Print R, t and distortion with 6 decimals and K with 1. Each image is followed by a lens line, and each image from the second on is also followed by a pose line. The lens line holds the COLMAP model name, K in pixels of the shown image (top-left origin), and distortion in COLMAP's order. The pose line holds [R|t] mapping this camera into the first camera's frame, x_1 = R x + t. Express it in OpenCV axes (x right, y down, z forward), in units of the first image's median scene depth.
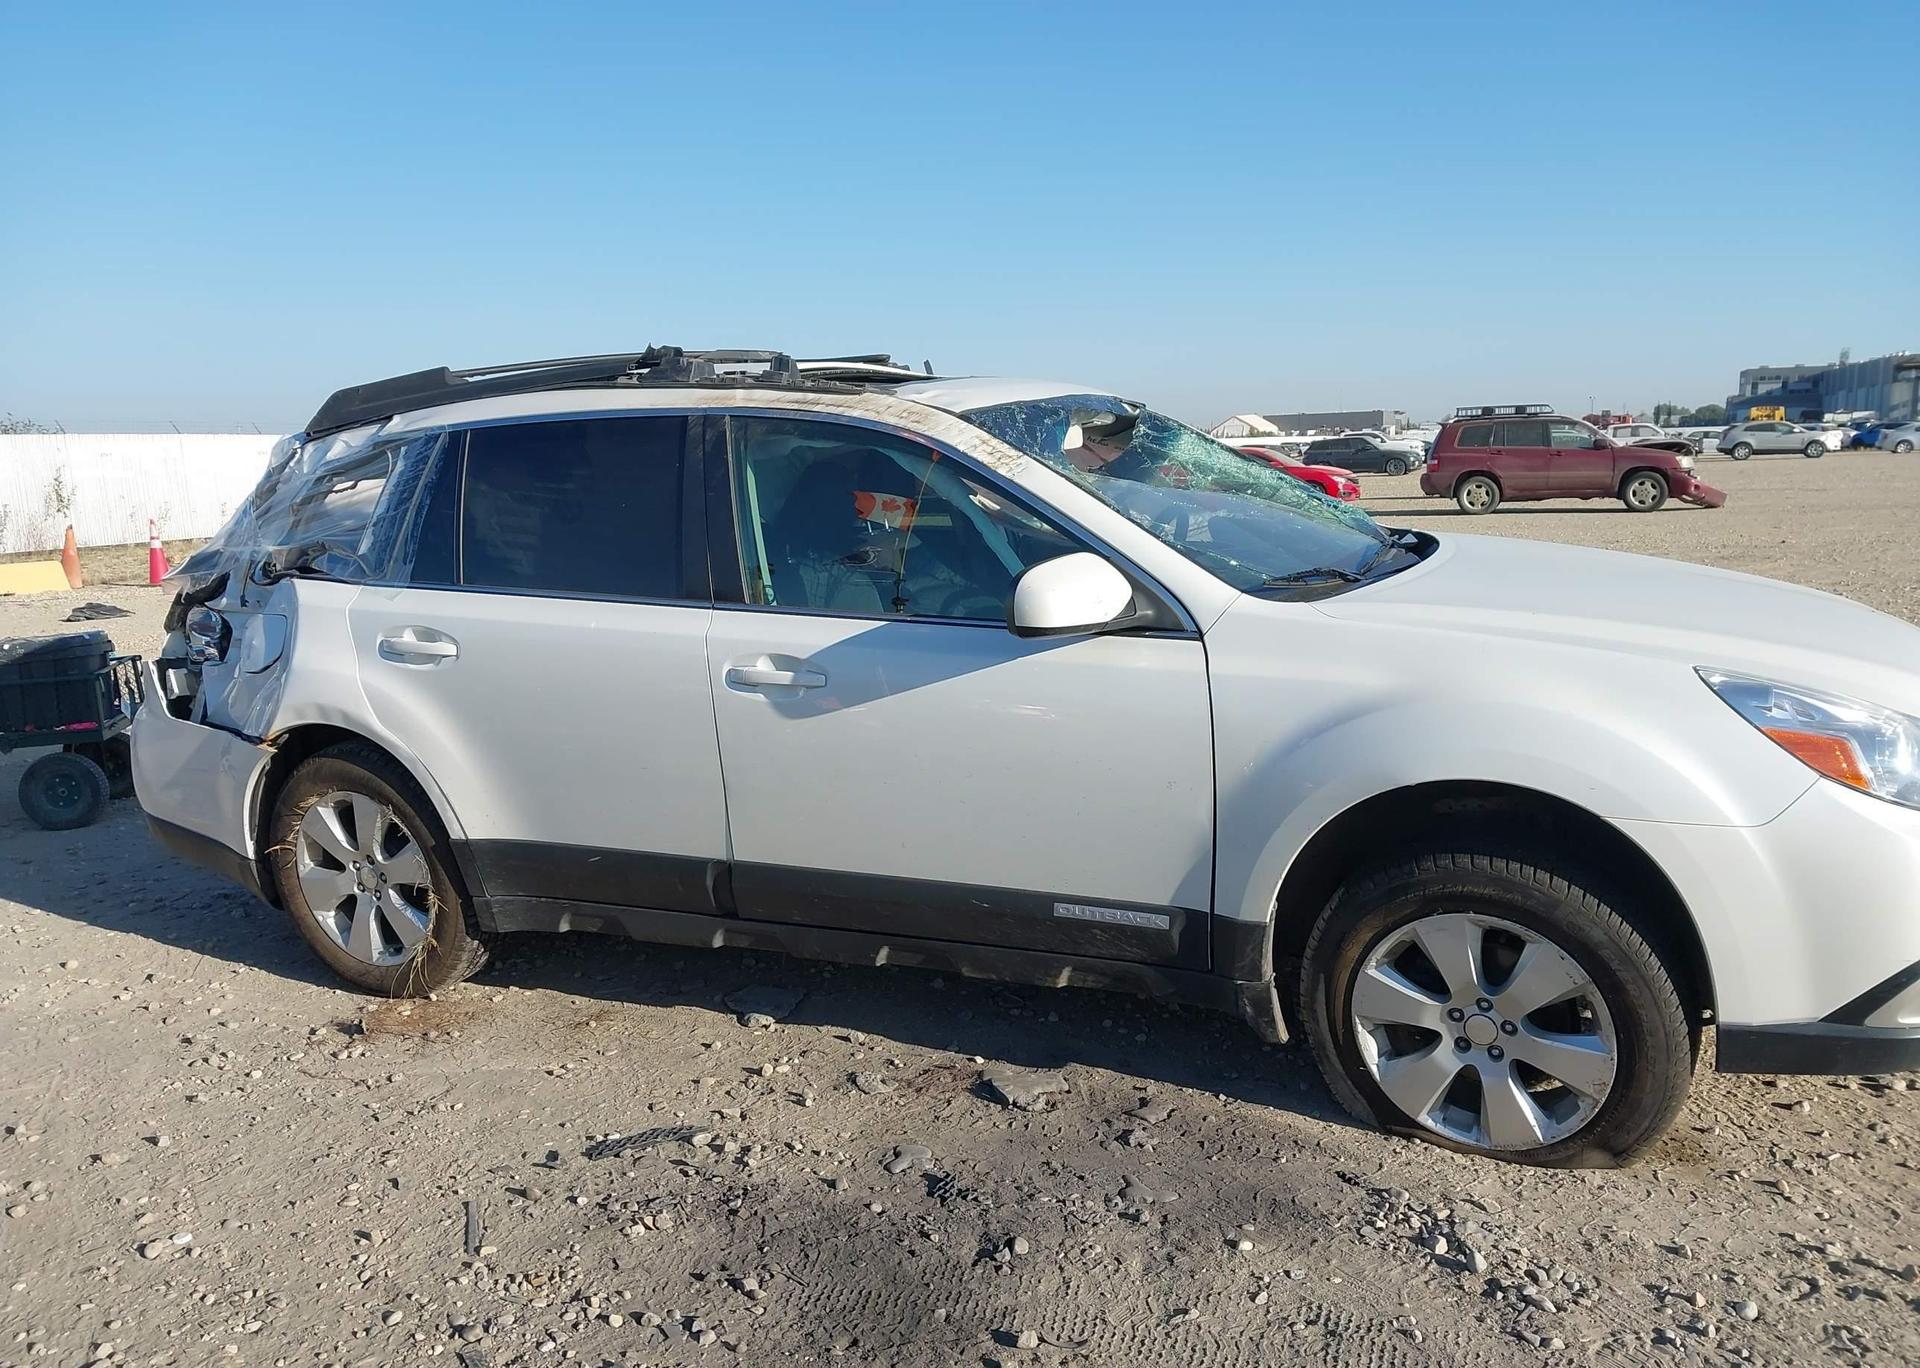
lens RADIAL K [[1523.7, 0, 959.9], [0, 1523.7, 689.4], [0, 0, 1]] dist [0.039114, -0.047906]
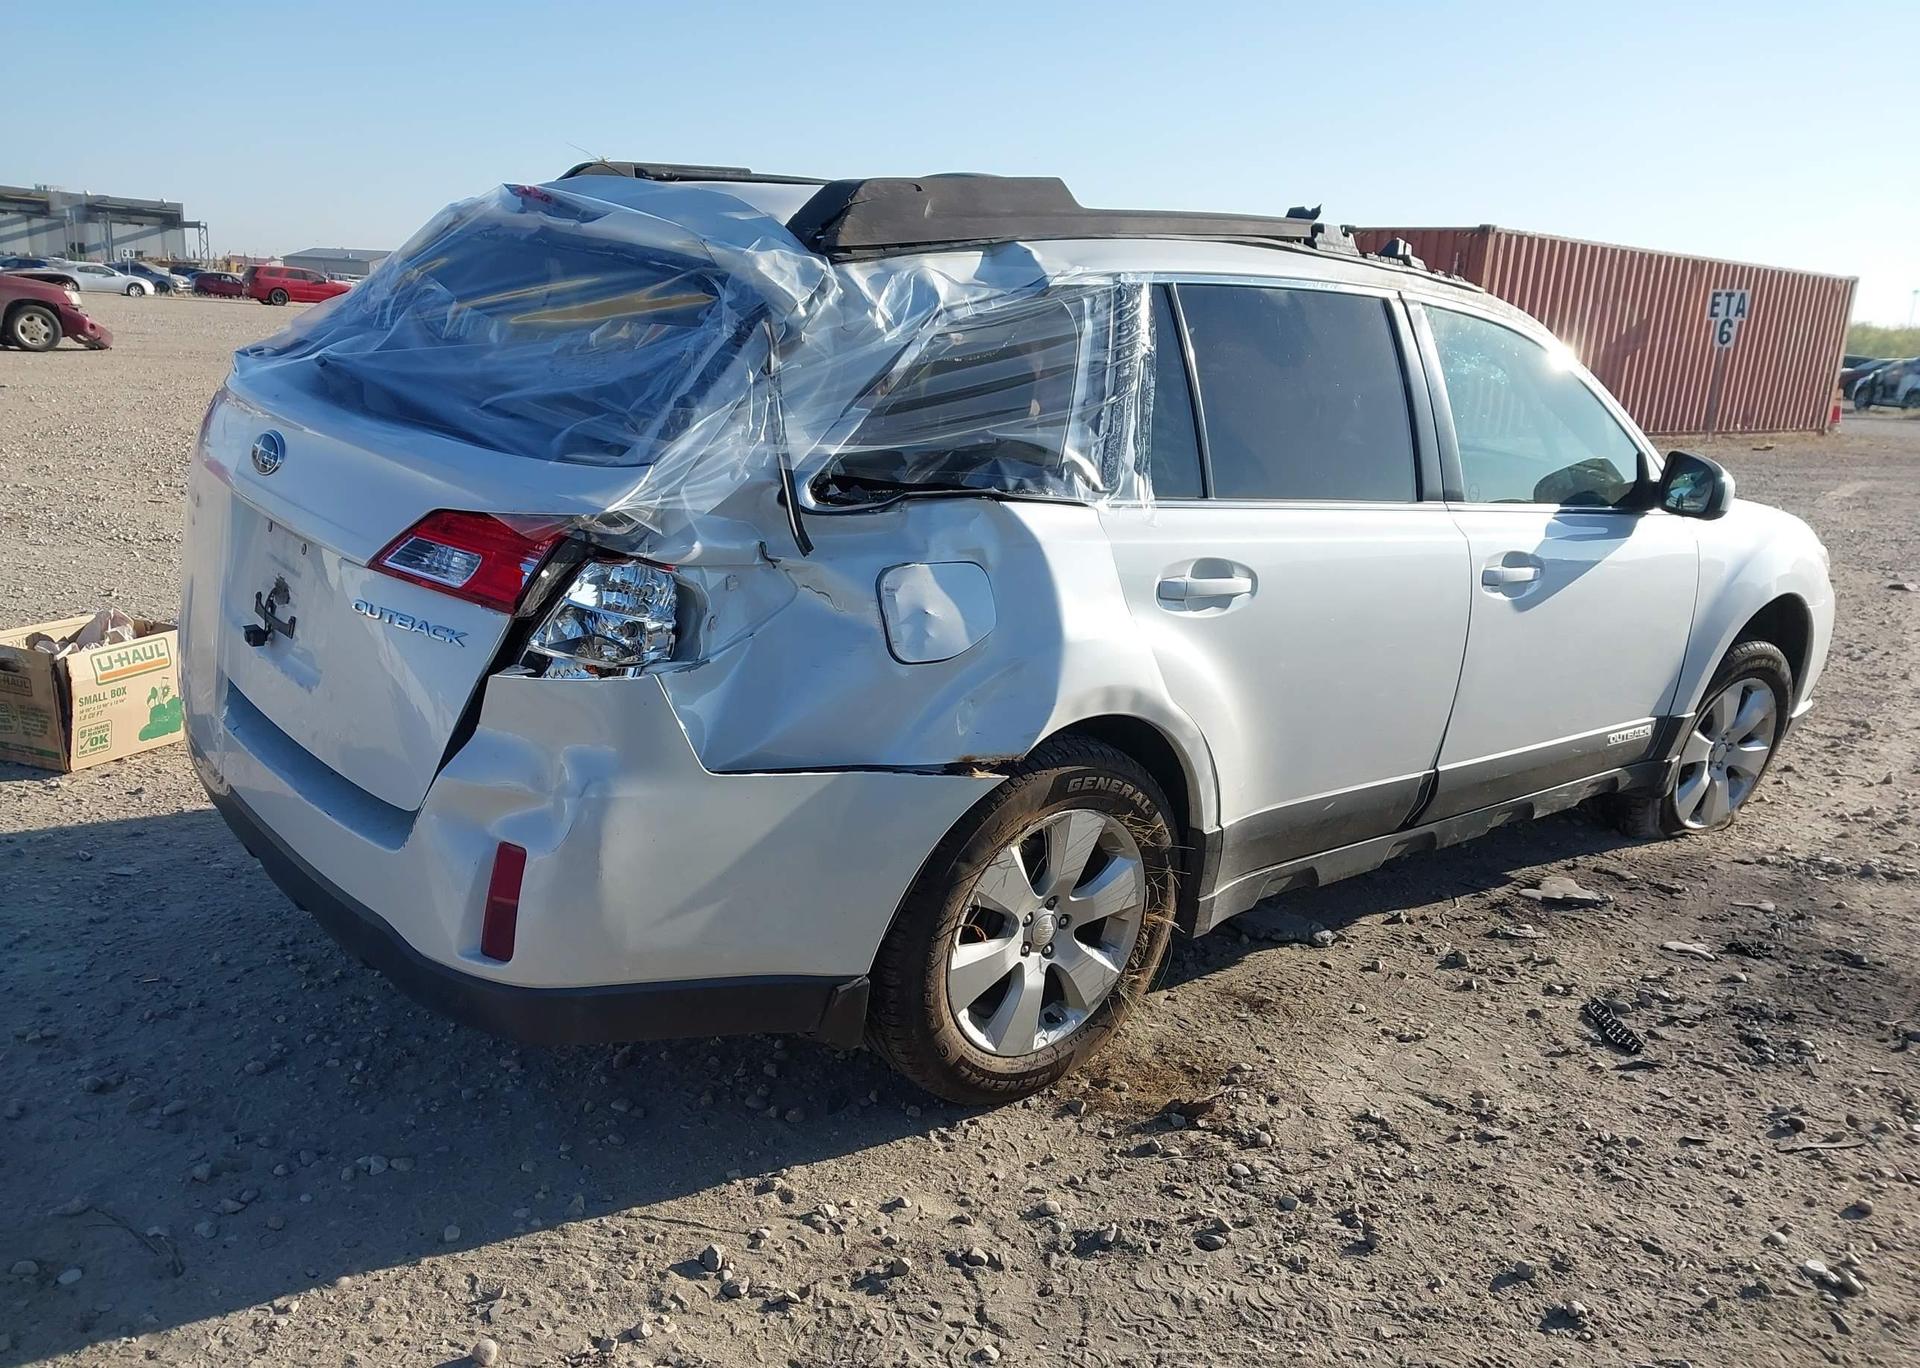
lens RADIAL K [[1523.7, 0, 950.6], [0, 1523.7, 681.4], [0, 0, 1]] dist [0.039114, -0.047906]
pose [[0.432056, -0.152594, 0.888843, -1.078998], [0.064547, 0.988286, 0.138291, -0.092631], [-0.899534, -0.002377, 0.436844, 0.803866]]
